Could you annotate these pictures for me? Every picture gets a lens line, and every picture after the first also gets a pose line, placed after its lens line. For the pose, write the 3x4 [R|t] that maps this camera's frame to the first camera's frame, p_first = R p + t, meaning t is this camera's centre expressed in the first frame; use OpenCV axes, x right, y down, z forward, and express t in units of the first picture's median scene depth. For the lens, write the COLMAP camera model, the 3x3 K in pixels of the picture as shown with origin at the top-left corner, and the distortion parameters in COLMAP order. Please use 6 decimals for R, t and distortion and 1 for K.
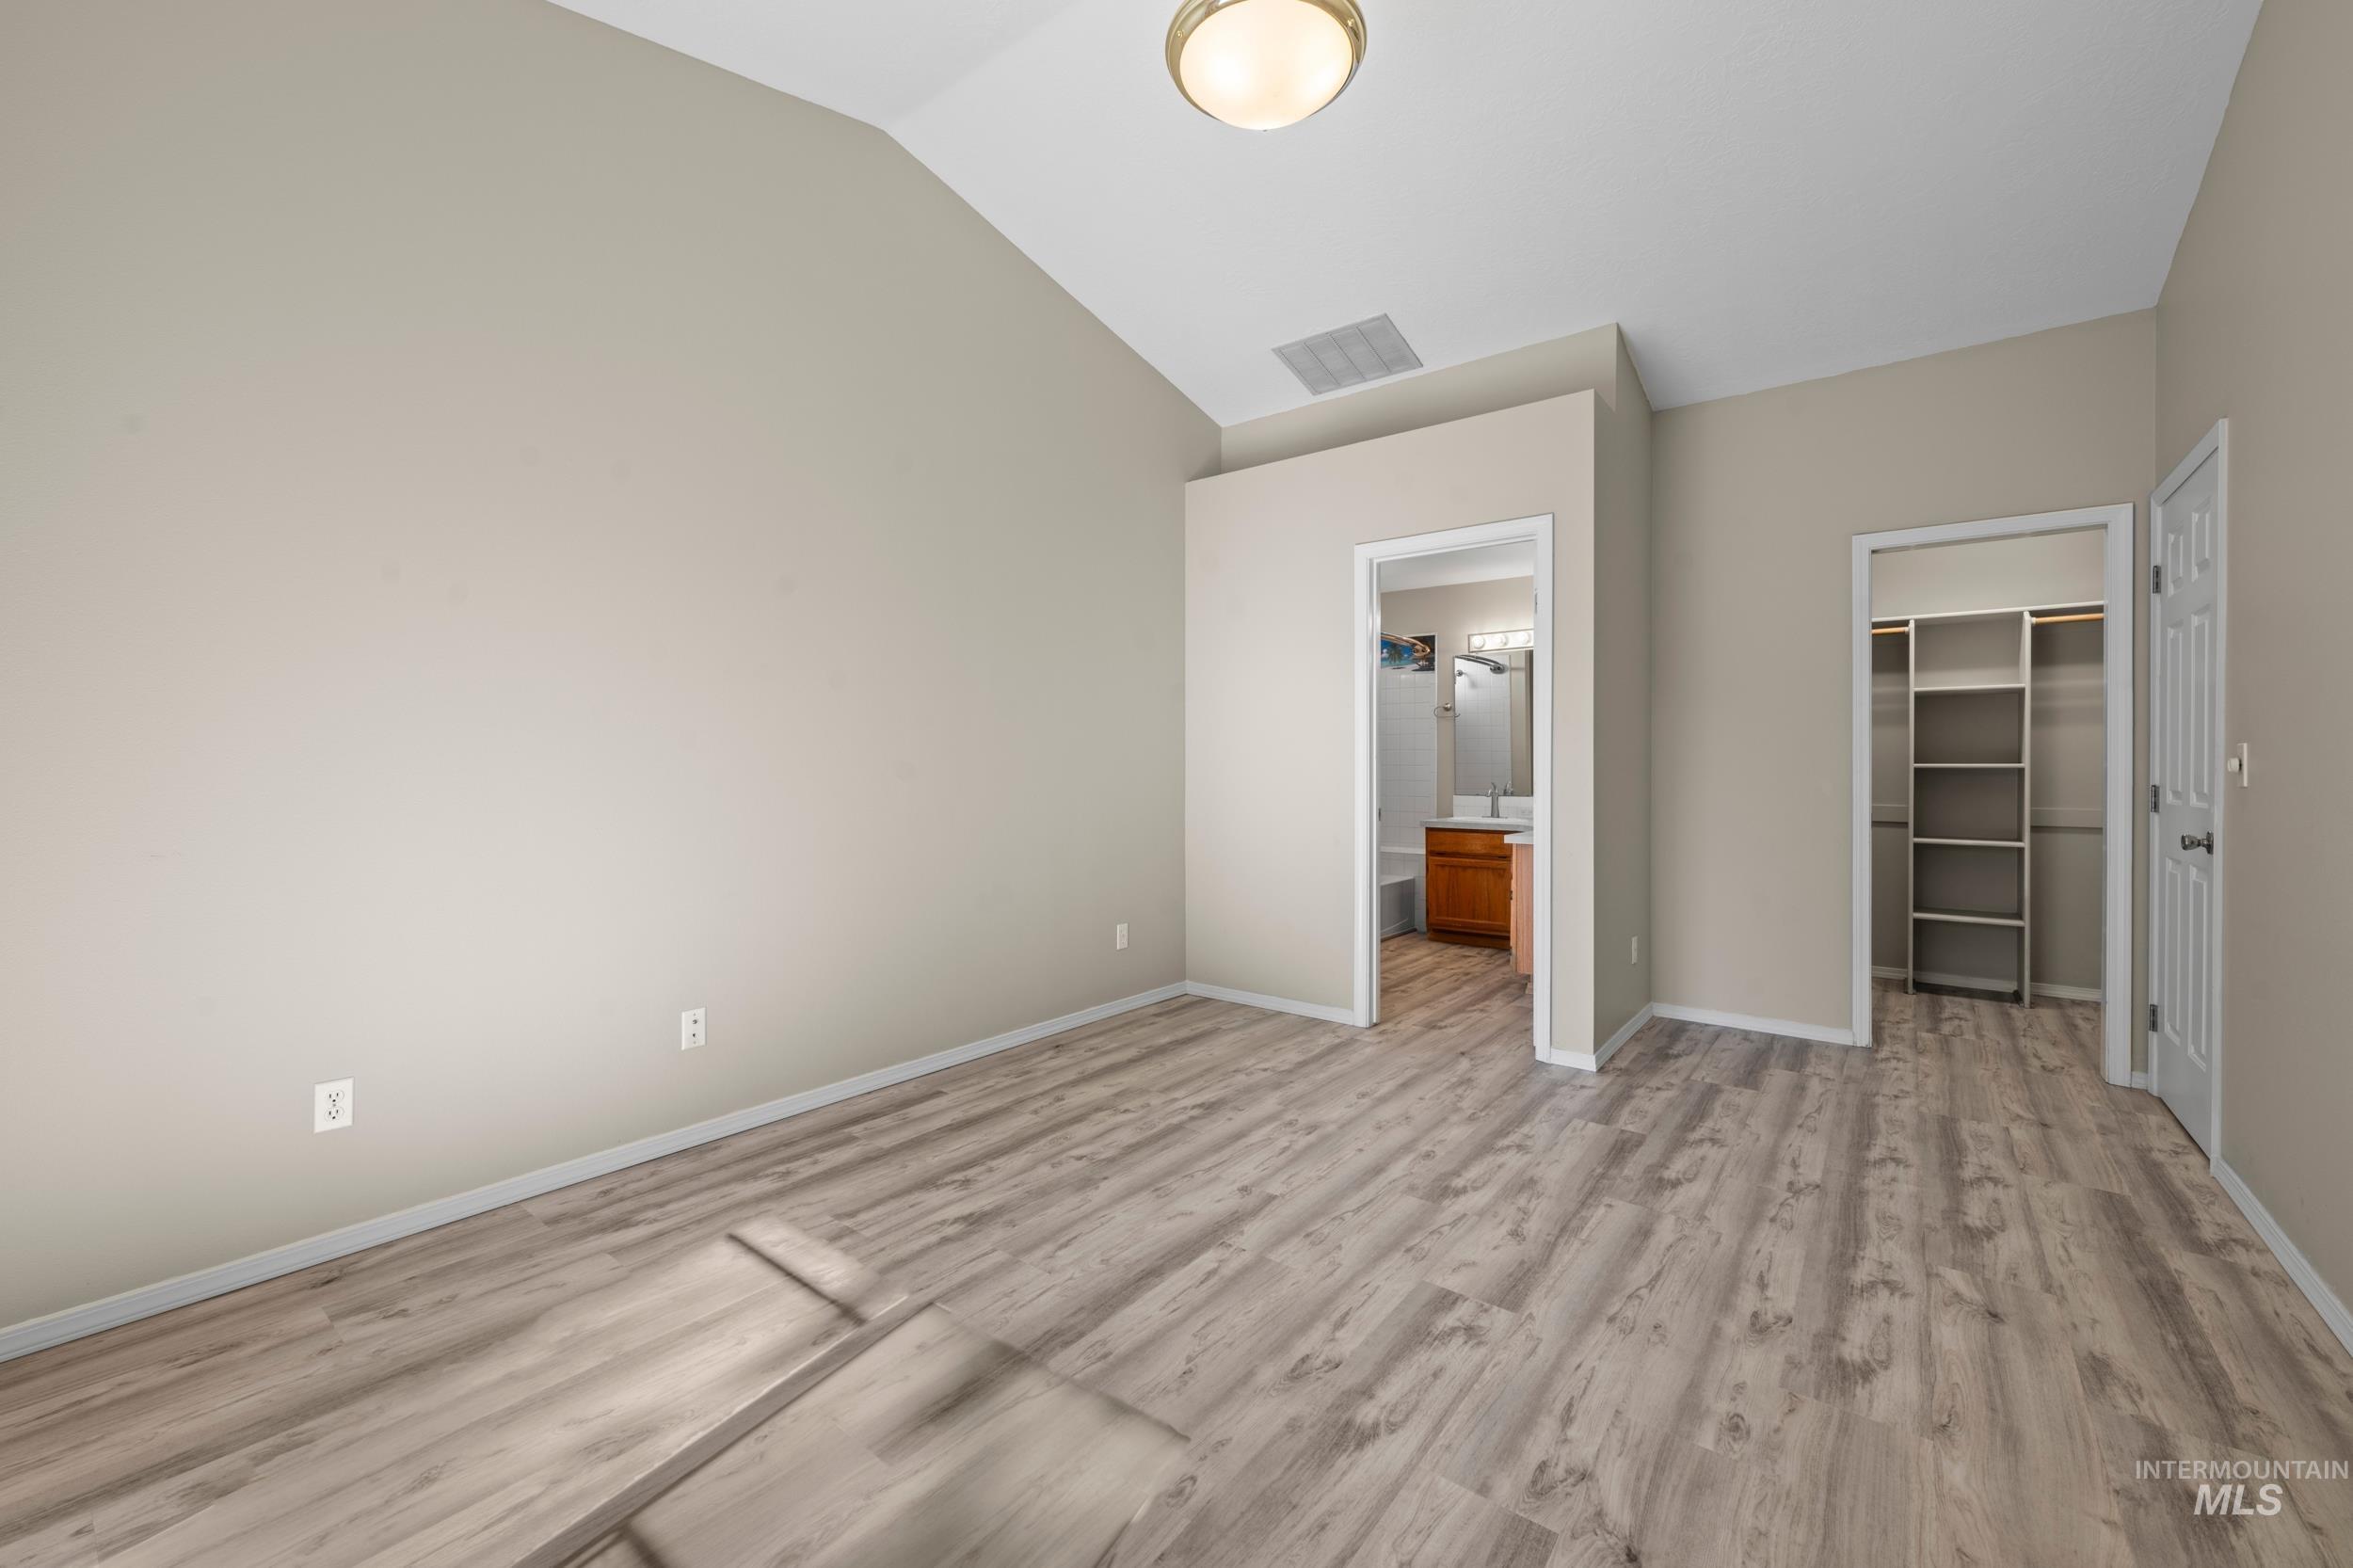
lens RADIAL K [[926.4, 0, 1182.5], [0, 926.4, 787.8], [0, 0, 1]] dist [-0.000725, -0.000144]
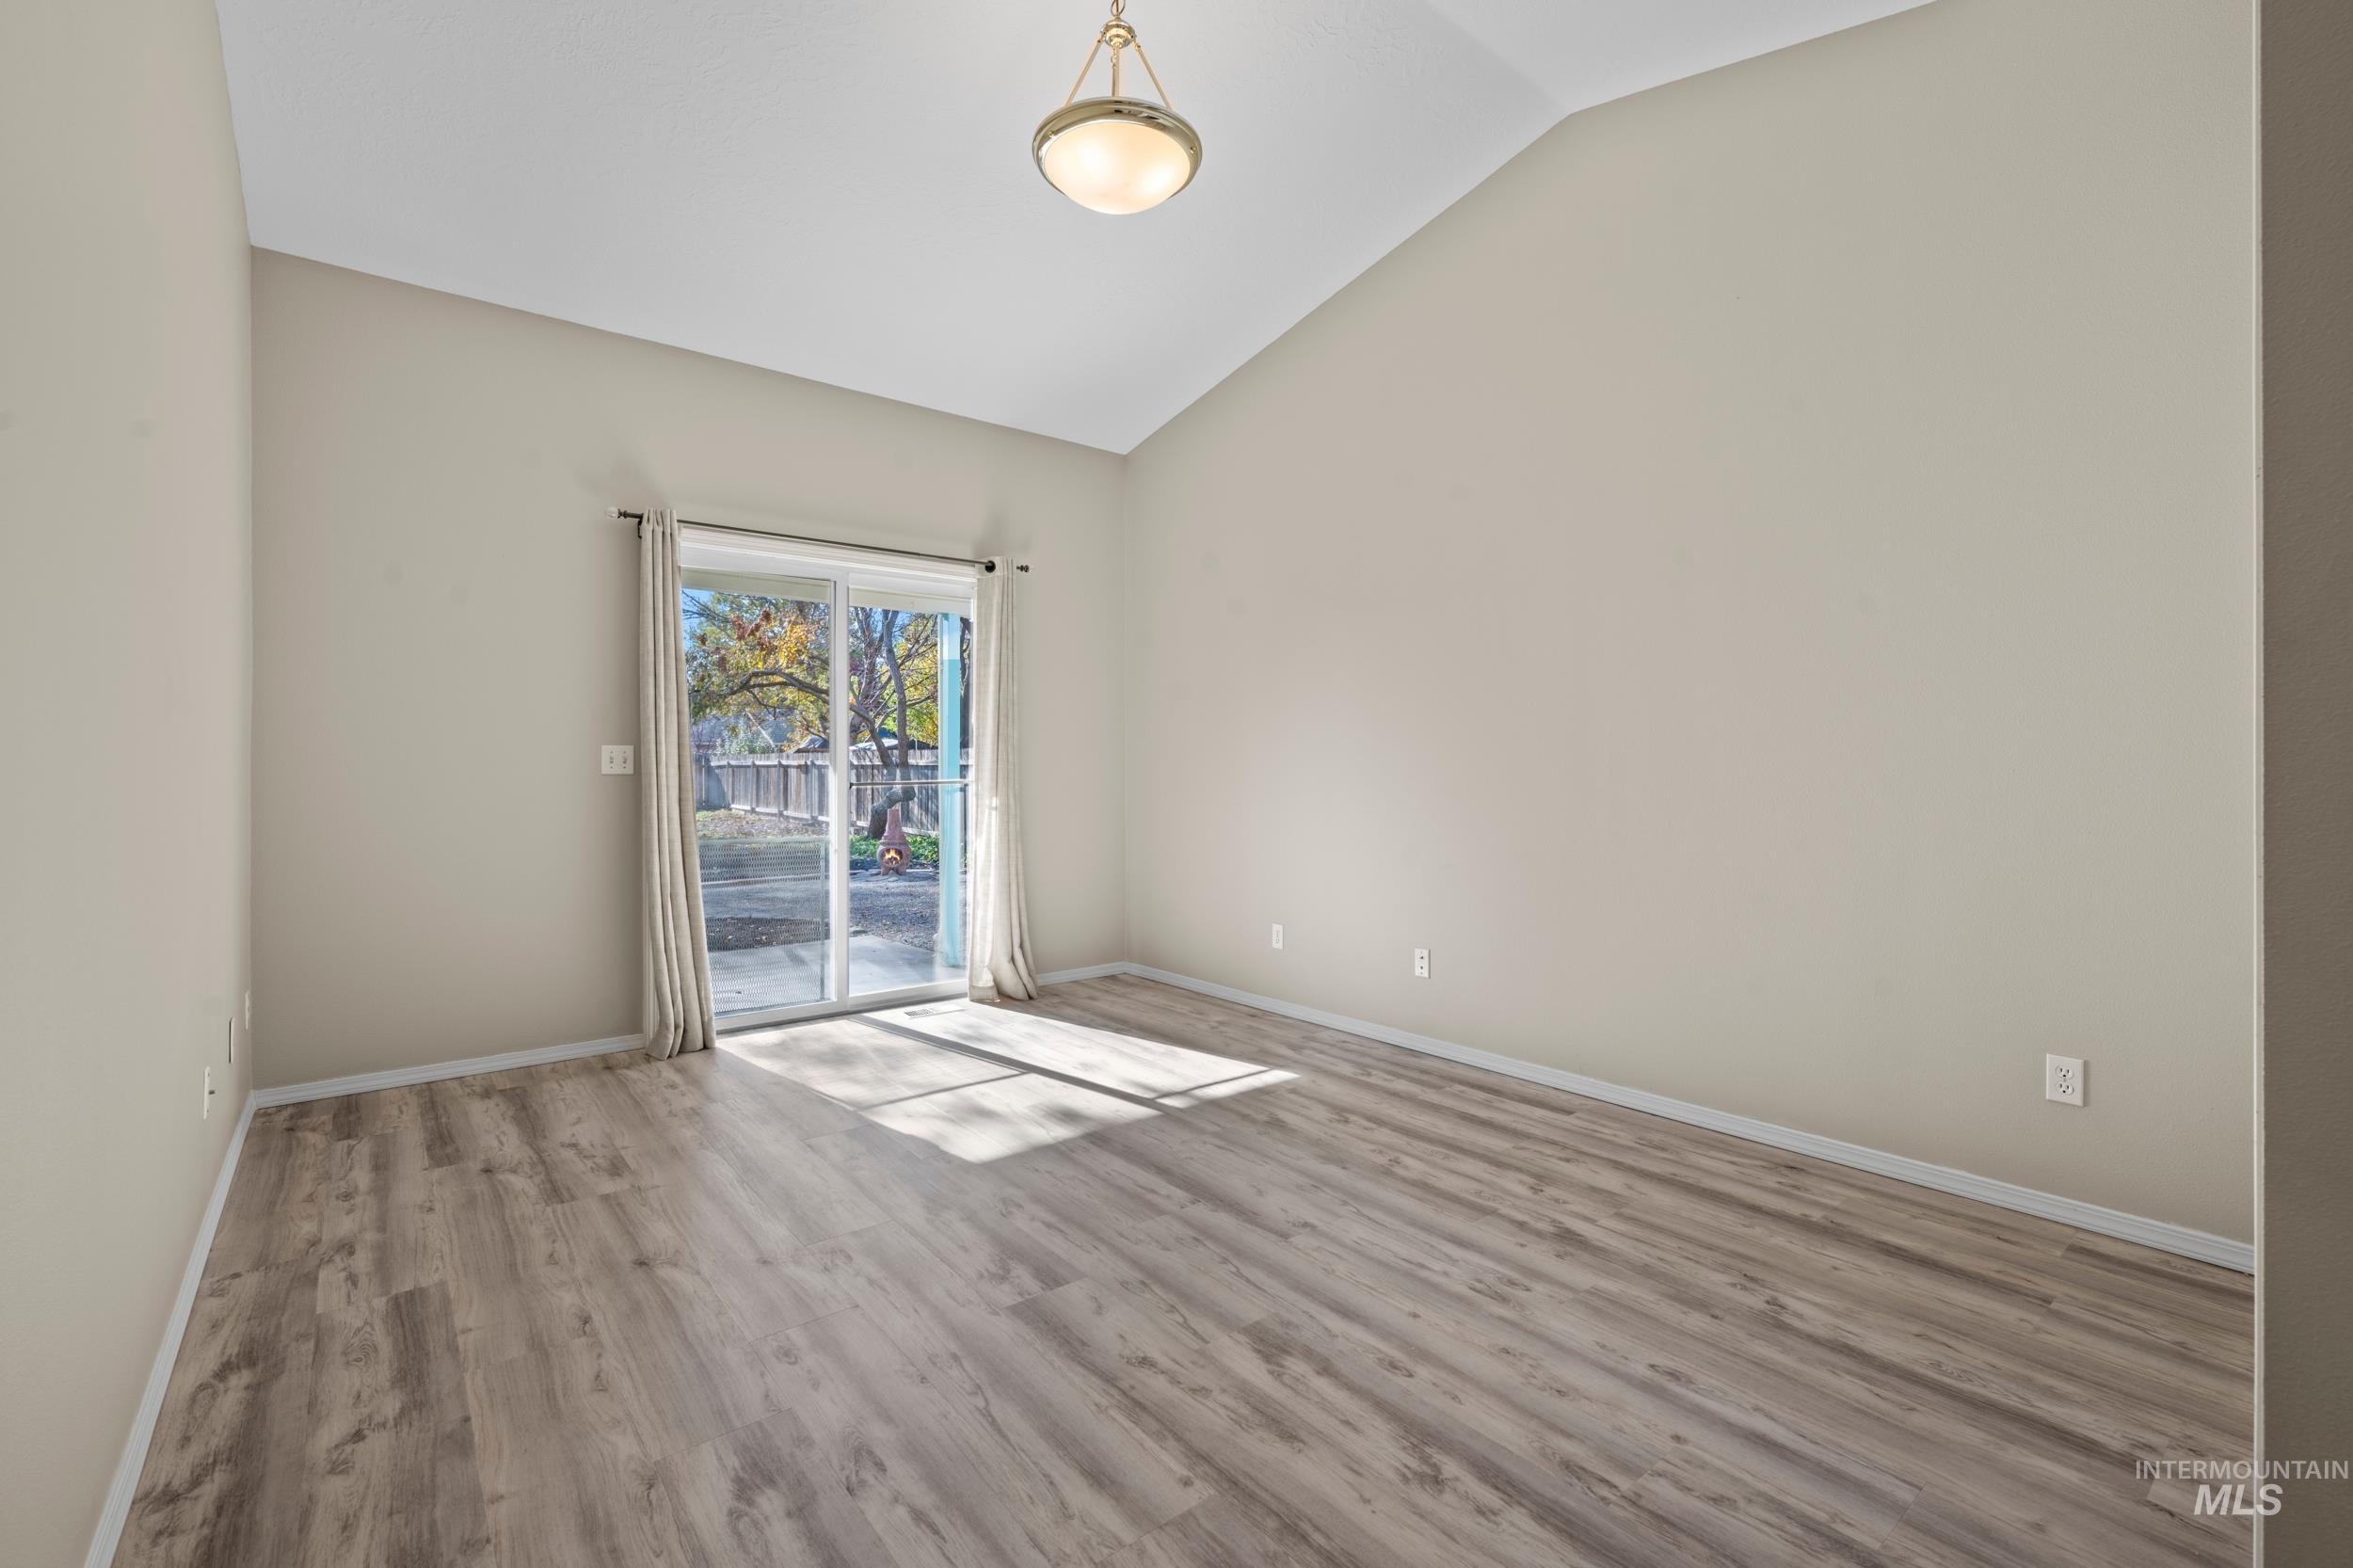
lens RADIAL K [[1004.7, 0, 1182.9], [0, 1004.7, 757.9], [0, 0, 1]] dist [0.000249, 0.000138]
pose [[-0.218958, -0.010570, -0.975677, 0.989889], [-0.020316, 0.999774, -0.006272, -0.018305], [0.975523, 0.018448, -0.219123, 1.009890]]
